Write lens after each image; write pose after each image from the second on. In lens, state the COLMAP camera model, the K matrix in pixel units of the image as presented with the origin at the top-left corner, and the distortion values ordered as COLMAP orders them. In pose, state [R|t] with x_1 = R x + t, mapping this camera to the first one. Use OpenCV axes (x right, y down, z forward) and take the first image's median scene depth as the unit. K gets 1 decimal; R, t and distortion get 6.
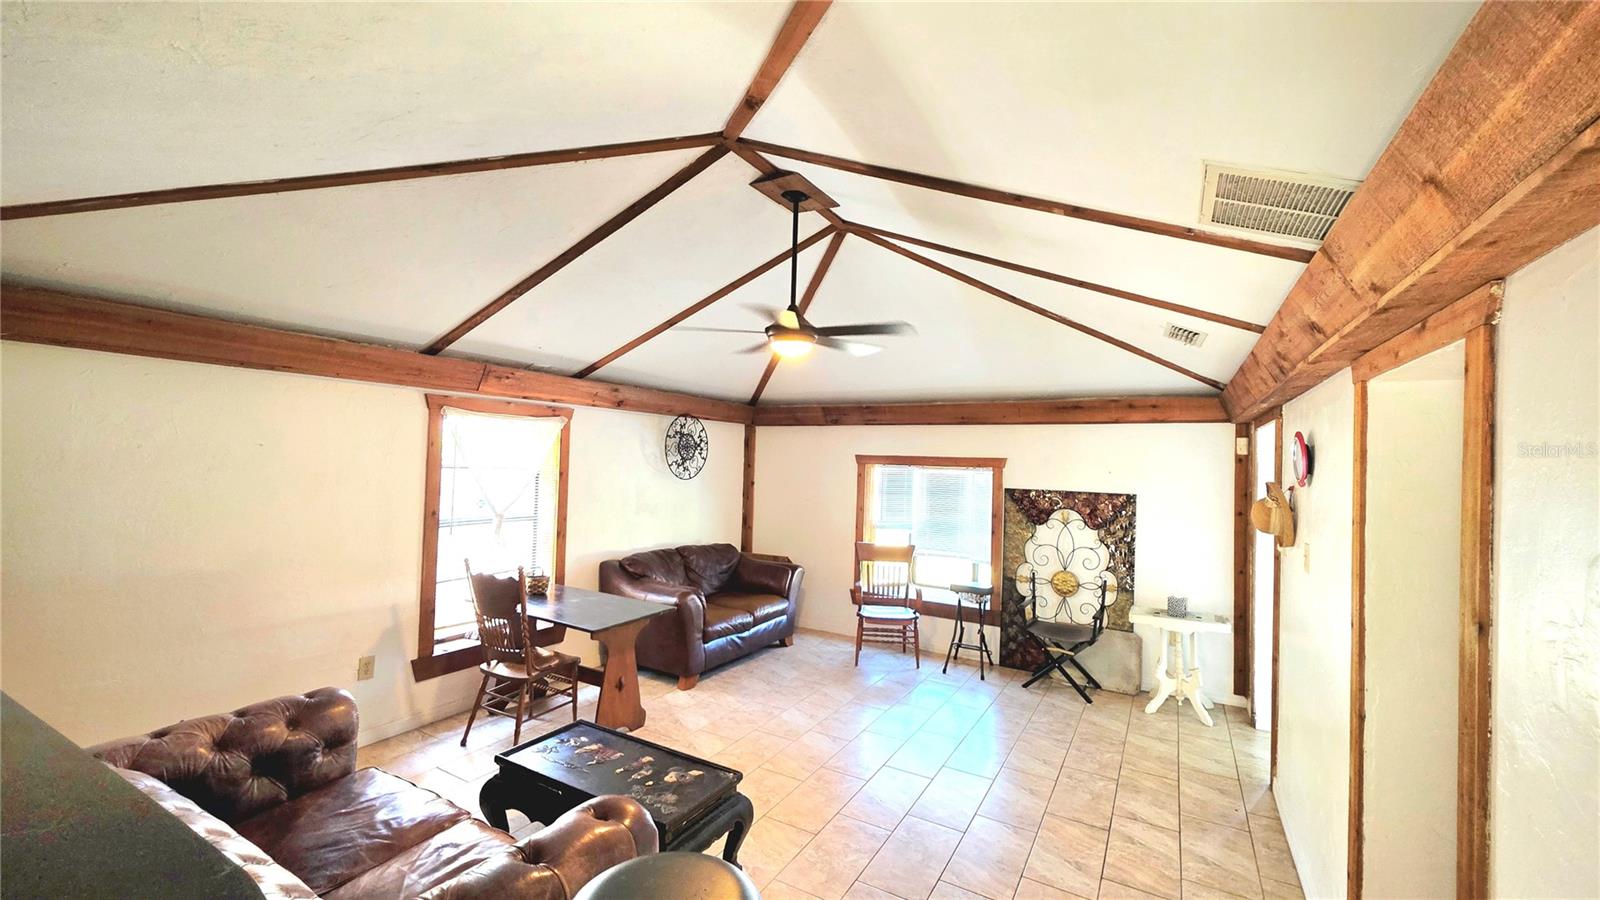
lens RADIAL K [[638.0, 0, 807.6], [0, 638.0, 442.7], [0, 0, 1]] dist [0.007672, -0.002056]
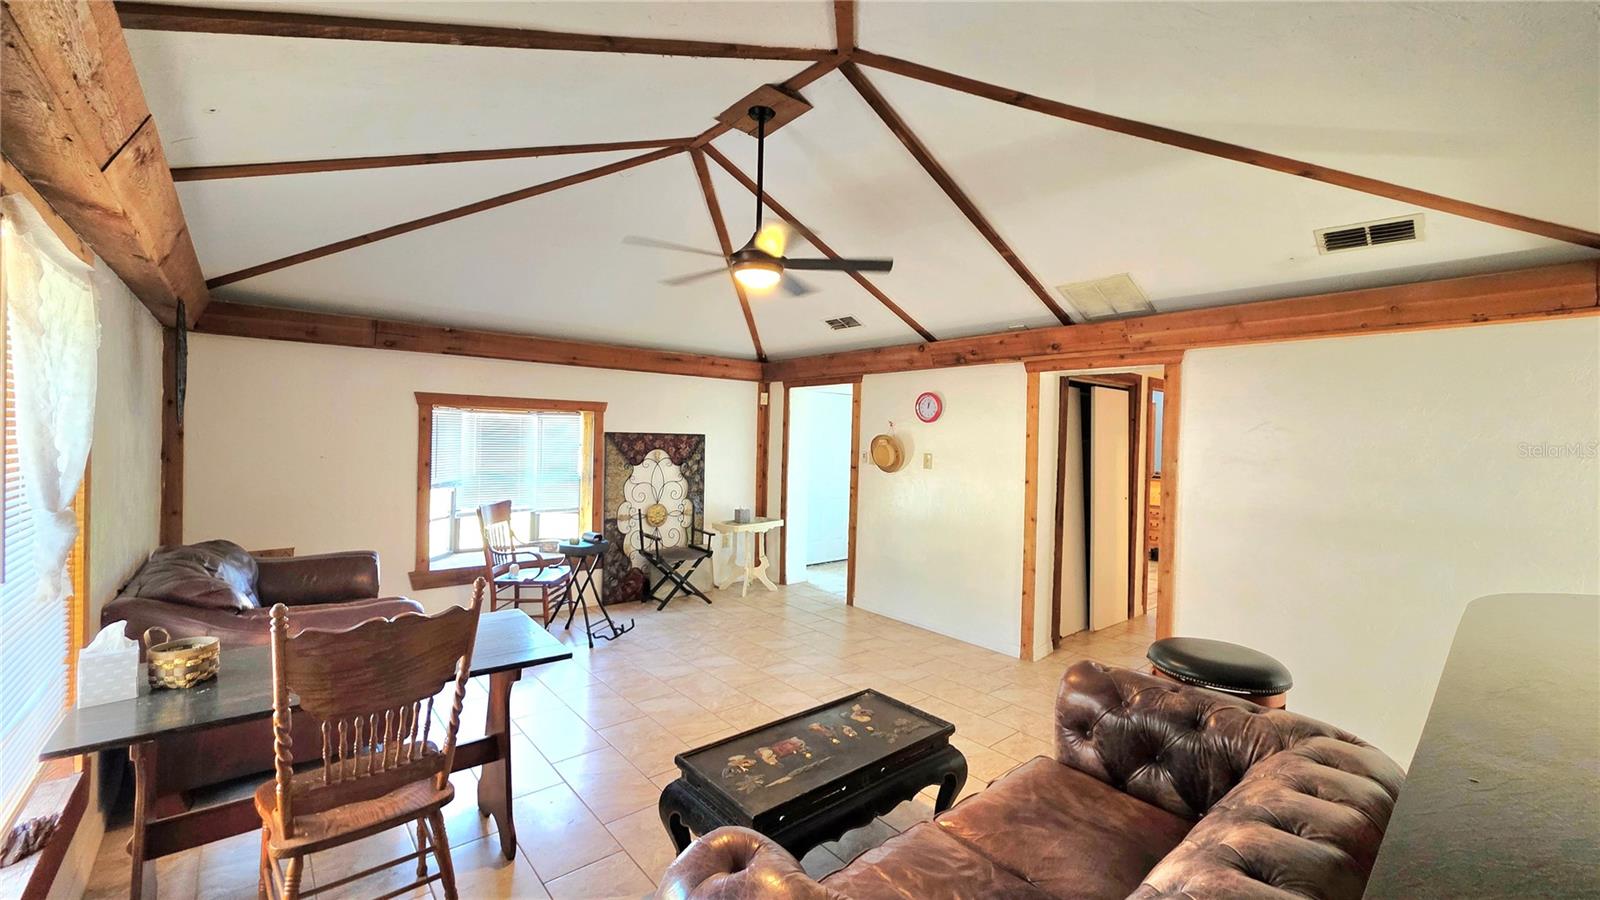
lens RADIAL K [[638.0, 0, 807.2], [0, 638.0, 441.1], [0, 0, 1]] dist [0.007672, -0.002056]
pose [[0.329045, -0.028058, 0.943897, -0.630107], [-0.040646, 0.998211, 0.043841, 0.032873], [-0.943439, -0.052791, 0.327316, 0.426903]]
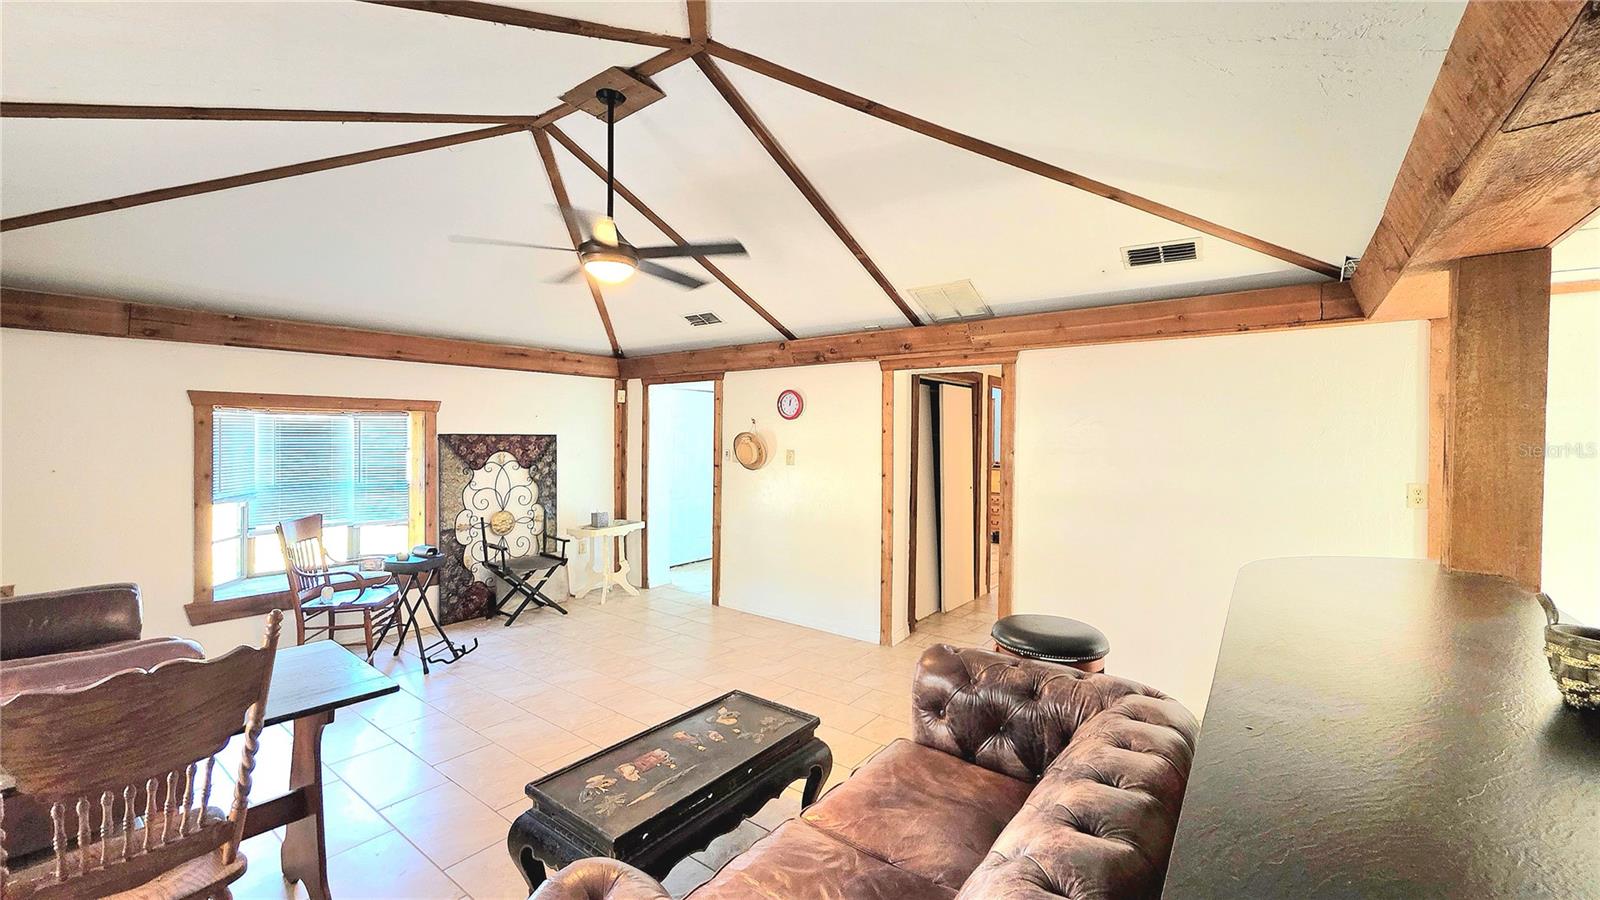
lens RADIAL K [[638.0, 0, 806.9], [0, 638.0, 440.8], [0, 0, 1]] dist [0.007672, -0.002056]
pose [[0.122215, -0.037388, 0.991799, -0.624211], [-0.031772, 0.998631, 0.041561, 0.030397], [-0.991995, -0.036591, 0.120860, 0.426465]]
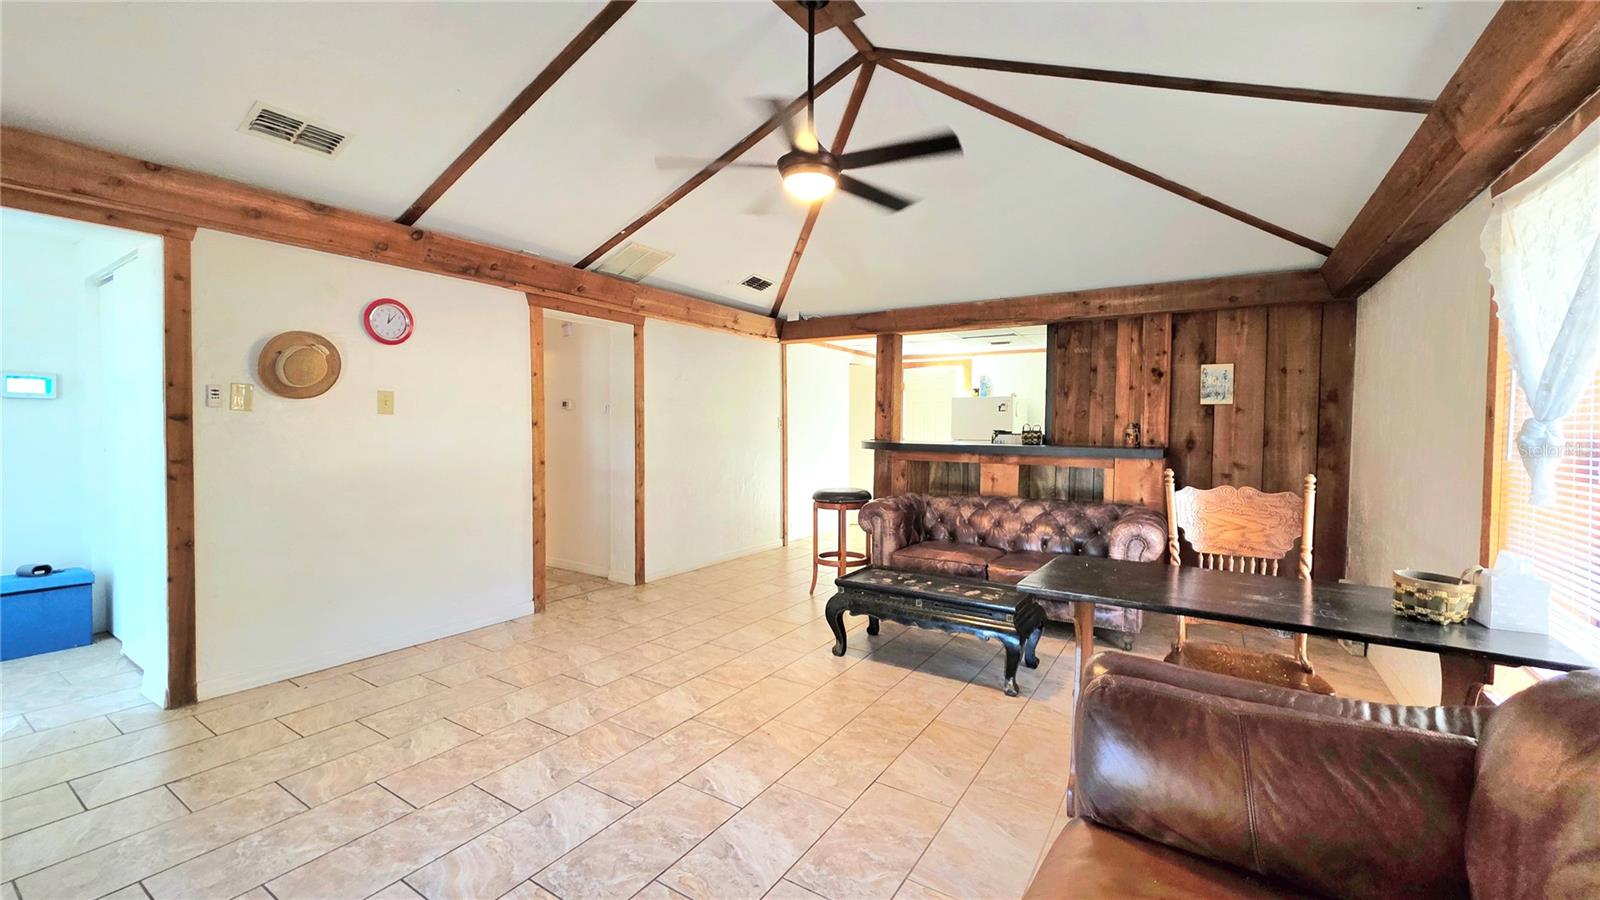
lens RADIAL K [[638.0, 0, 803.2], [0, 638.0, 439.7], [0, 0, 1]] dist [0.007672, -0.002056]
pose [[-0.998145, -0.041313, 0.044717, -0.047031], [-0.041552, 0.999127, -0.004426, 0.131427], [-0.044495, -0.006275, -0.998990, 1.287081]]
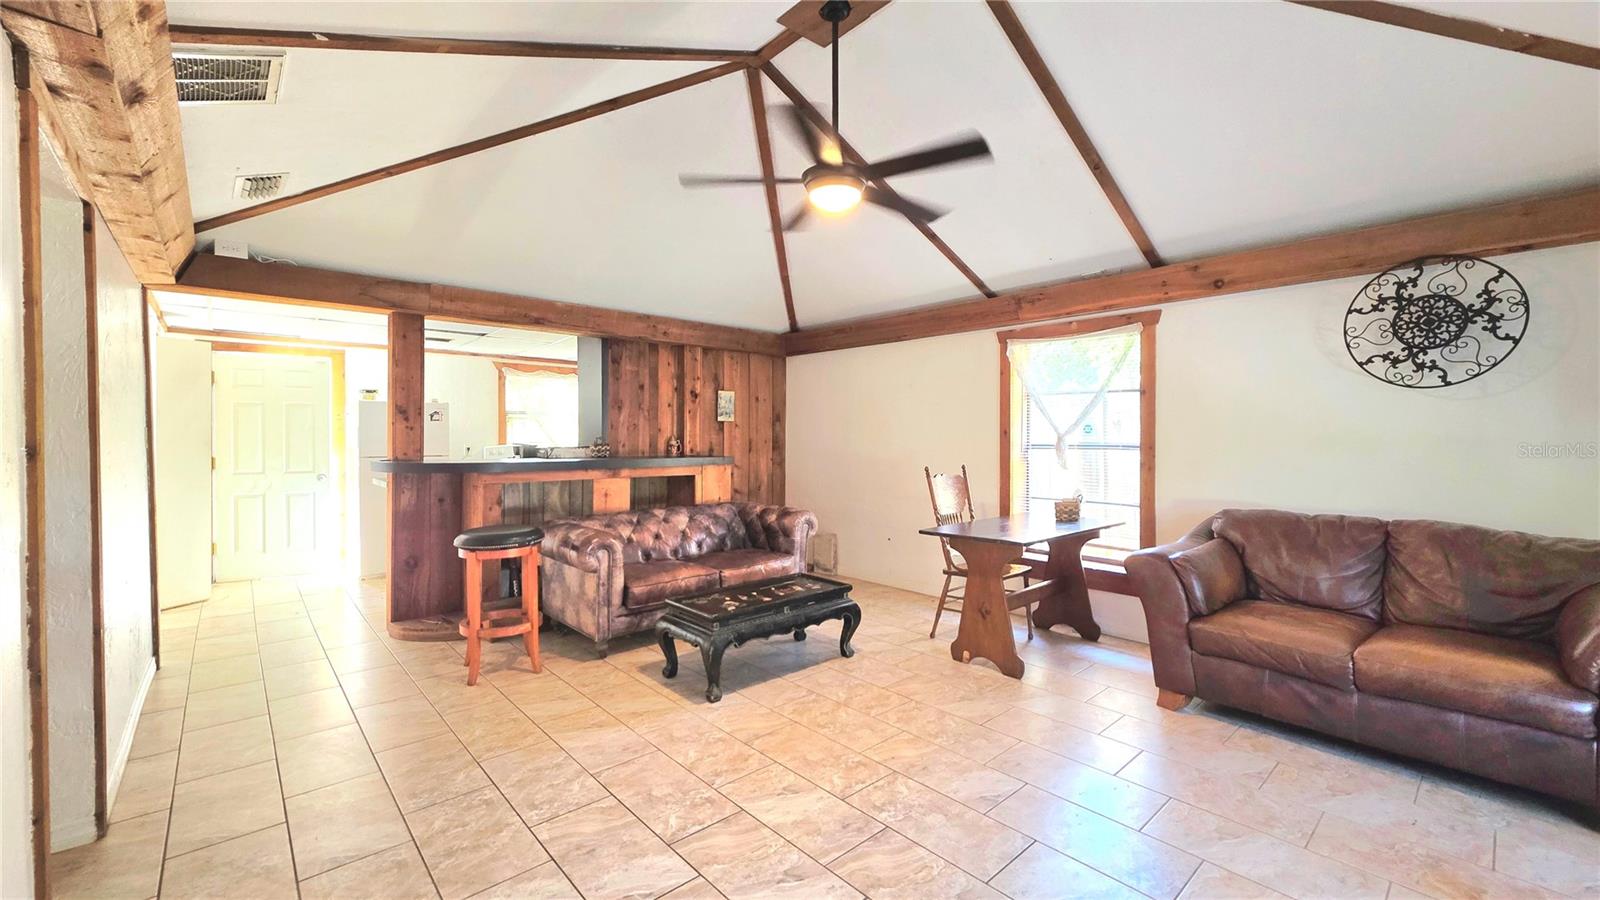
lens RADIAL K [[638.0, 0, 807.3], [0, 638.0, 442.4], [0, 0, 1]] dist [0.007672, -0.002056]
pose [[-0.308096, -0.022528, -0.951089, 0.531806], [0.017175, 0.999425, -0.029237, 0.130693], [0.951200, -0.025342, -0.307531, 0.848505]]
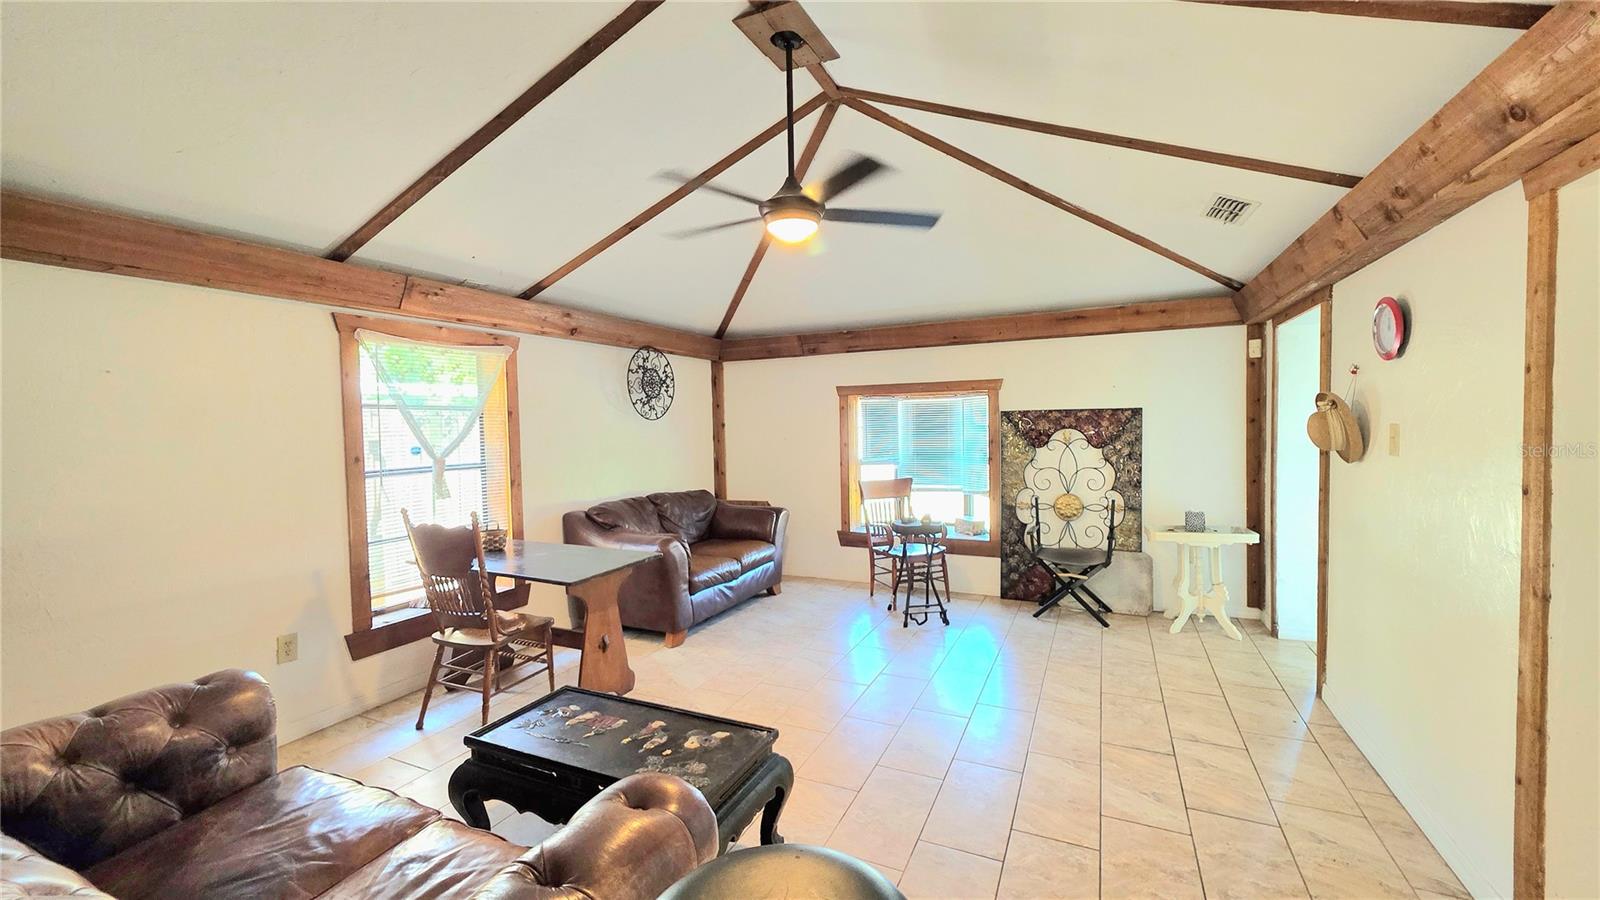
lens RADIAL K [[638.0, 0, 808.2], [0, 638.0, 443.9], [0, 0, 1]] dist [0.007672, -0.002056]
pose [[0.994995, -0.051654, 0.085538, -0.063592], [0.046220, 0.996858, 0.064327, 0.053359], [-0.088592, -0.060052, 0.994256, 0.108919]]
